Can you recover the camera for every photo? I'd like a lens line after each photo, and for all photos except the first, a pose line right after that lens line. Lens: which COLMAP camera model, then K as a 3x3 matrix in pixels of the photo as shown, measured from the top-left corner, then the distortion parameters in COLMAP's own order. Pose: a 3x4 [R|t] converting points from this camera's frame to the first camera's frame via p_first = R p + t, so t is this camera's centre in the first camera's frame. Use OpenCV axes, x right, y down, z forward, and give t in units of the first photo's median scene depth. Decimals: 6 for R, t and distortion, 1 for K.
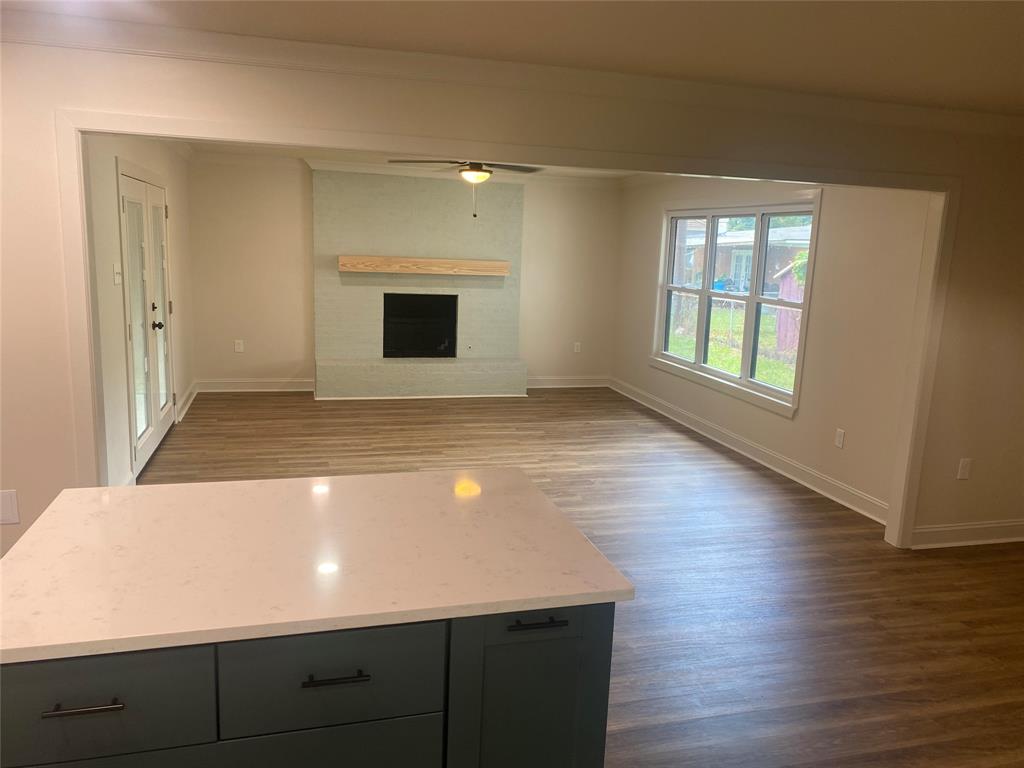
lens RADIAL K [[775.6, 0, 512.0], [0, 775.6, 384.0], [0, 0, 1]] dist [0.071251, -0.105241]
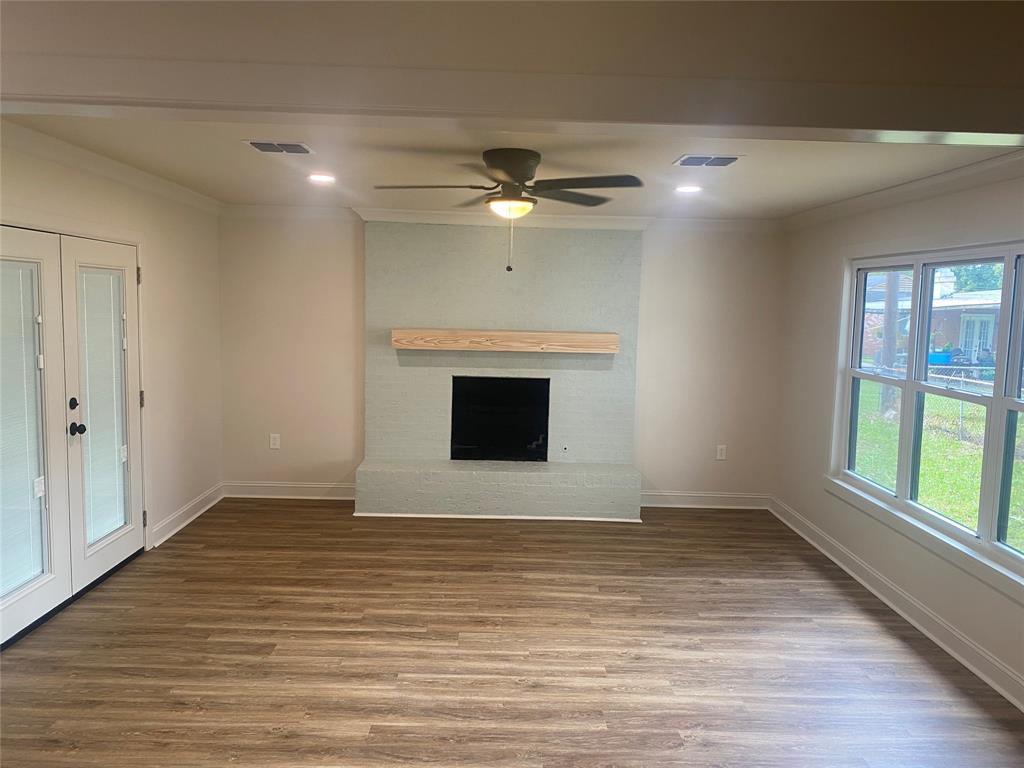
lens RADIAL K [[775.6, 0, 512.0], [0, 775.6, 384.0], [0, 0, 1]] dist [0.071251, -0.105241]
pose [[0.969618, 0.013394, -0.244257, 0.088947], [-0.033745, 0.996278, -0.079323, -0.056945], [0.242285, 0.085155, 0.966461, 0.311521]]
